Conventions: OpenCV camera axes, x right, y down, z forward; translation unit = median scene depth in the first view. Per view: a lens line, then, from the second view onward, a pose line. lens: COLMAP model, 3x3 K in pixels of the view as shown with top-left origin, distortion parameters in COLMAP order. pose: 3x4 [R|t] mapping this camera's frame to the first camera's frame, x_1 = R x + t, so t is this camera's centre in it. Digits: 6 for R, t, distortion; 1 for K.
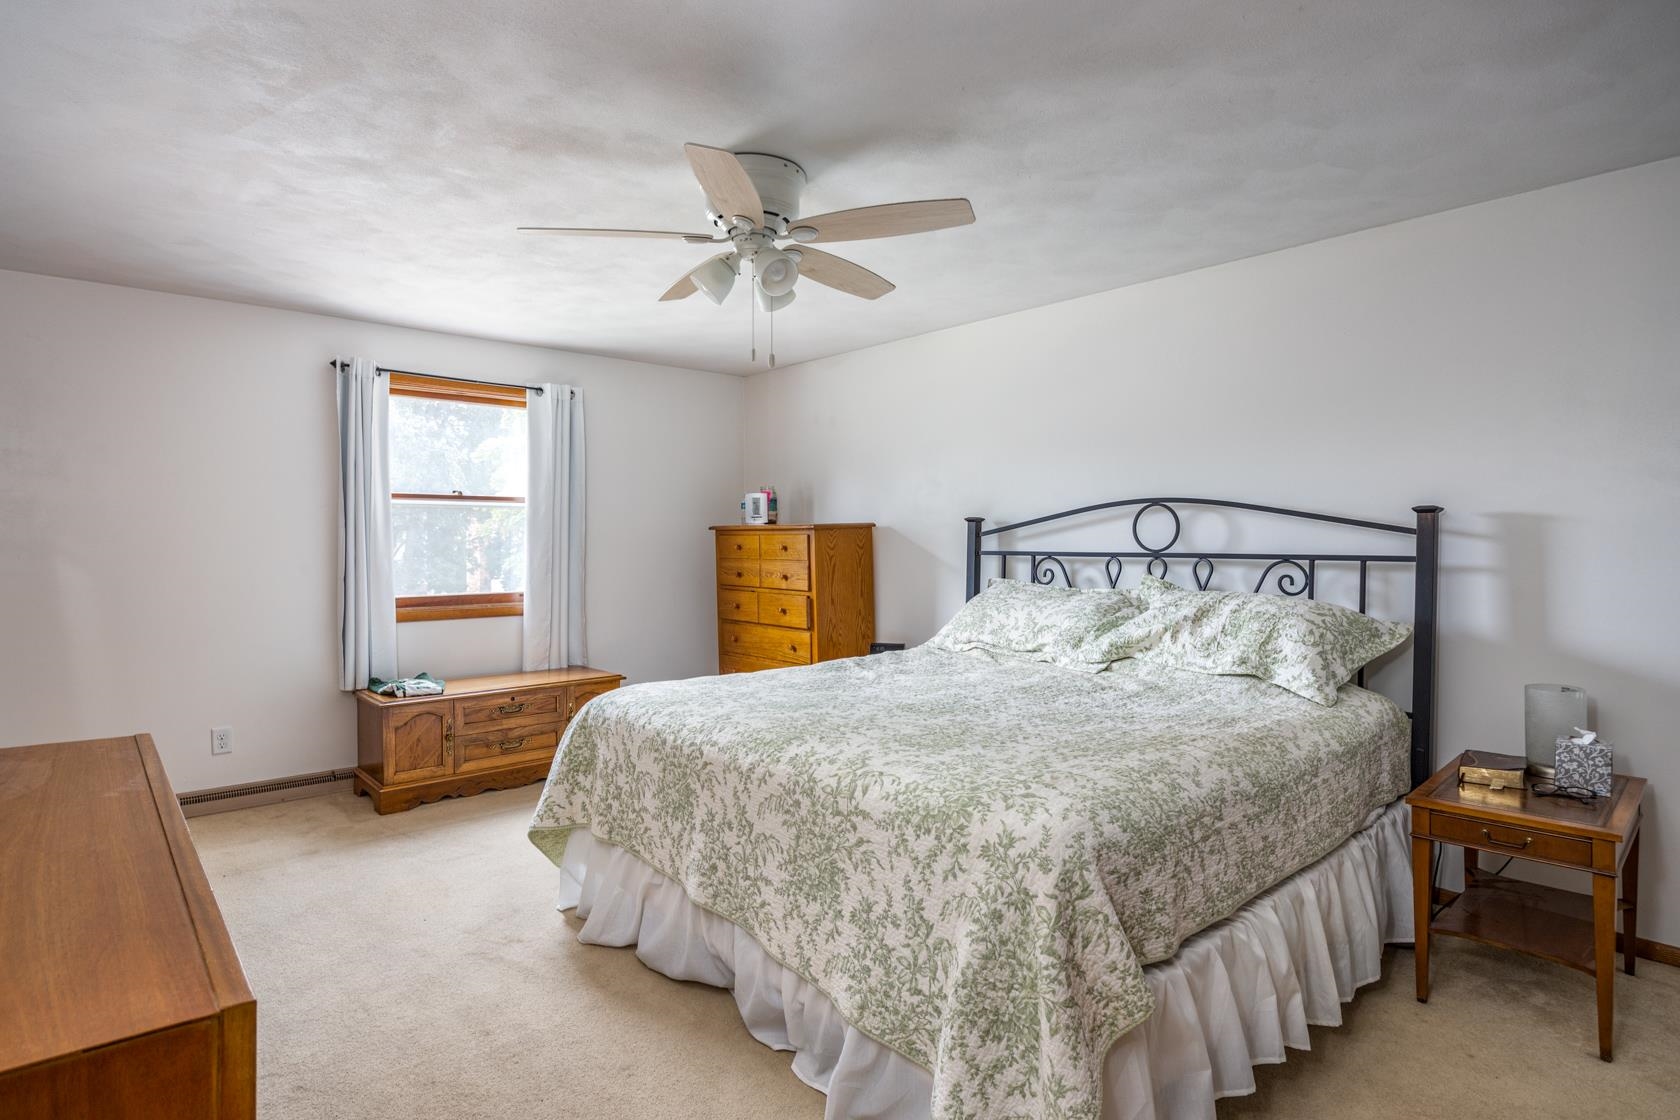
lens RADIAL K [[903.2, 0, 839.5], [0, 903.2, 554.9], [0, 0, 1]] dist [-0.000832, 0.000125]
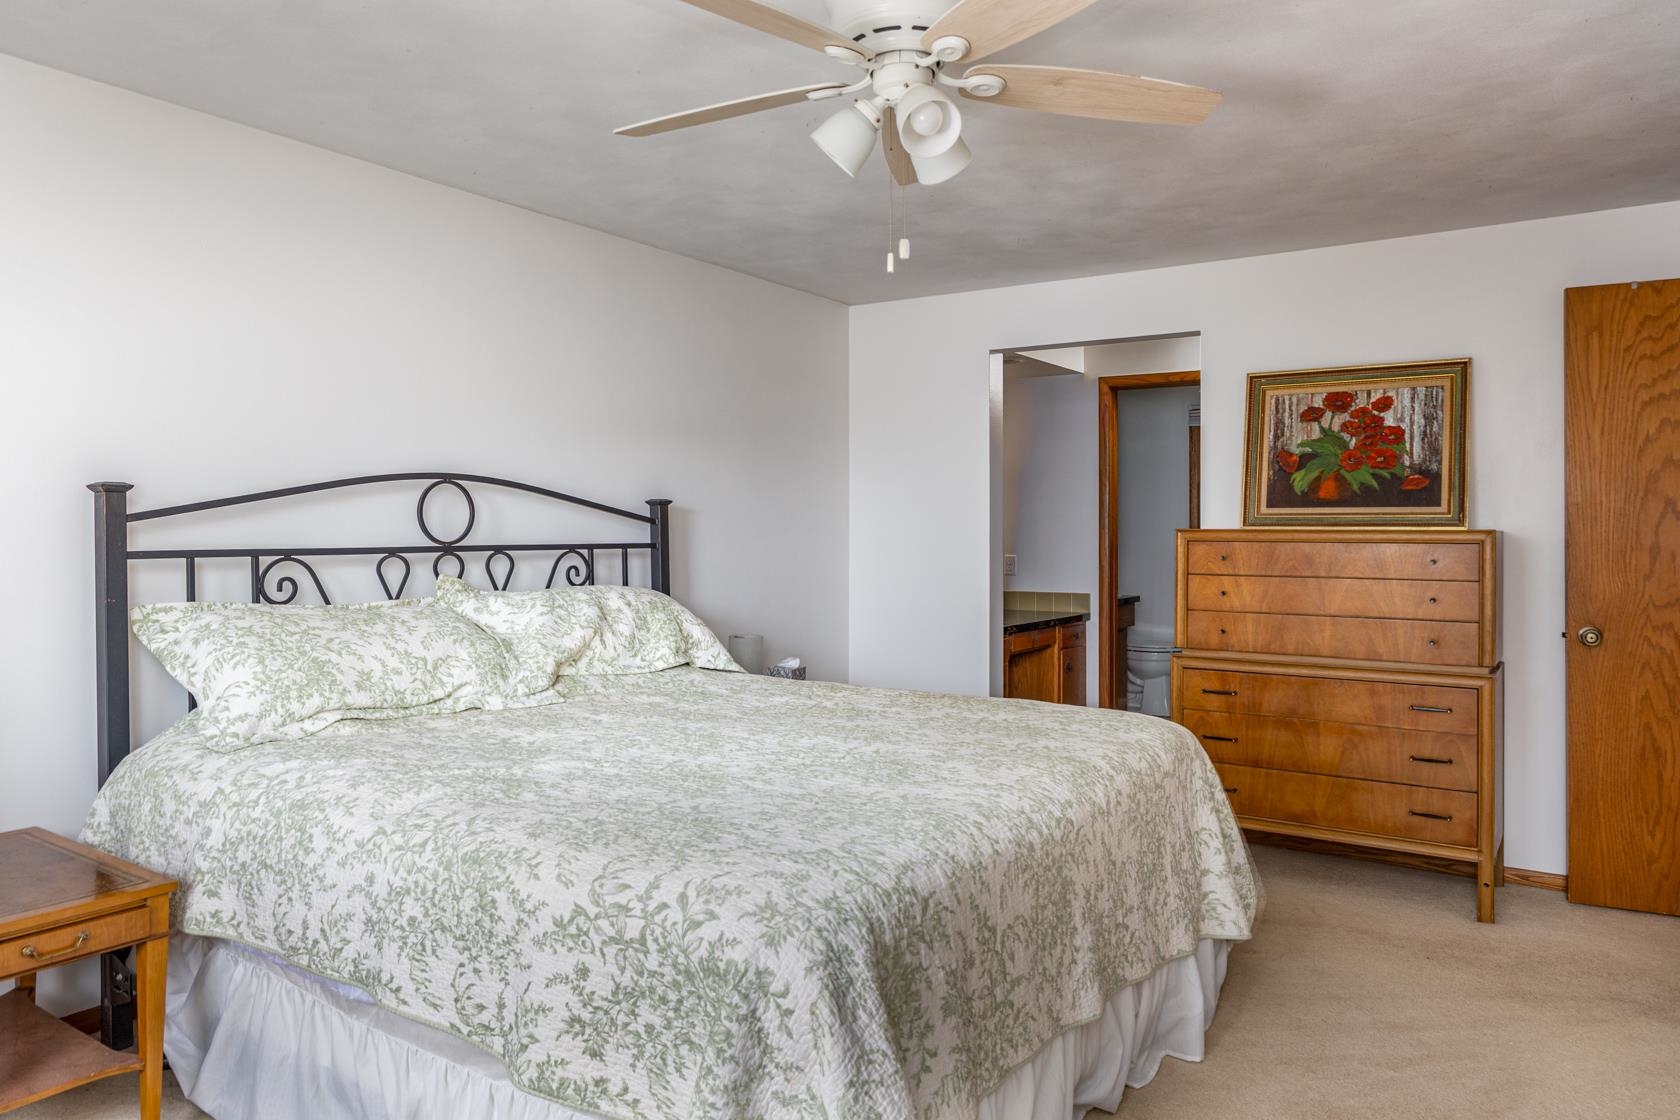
lens RADIAL K [[1146.9, 0, 839.2], [0, 1146.9, 555.5], [0, 0, 1]] dist [-0.047397, -0.001719]
pose [[-0.270908, -0.021011, 0.962376, -0.652106], [0.018851, 0.999454, 0.027126, -0.013838], [-0.962421, 0.025490, -0.270364, 0.951823]]
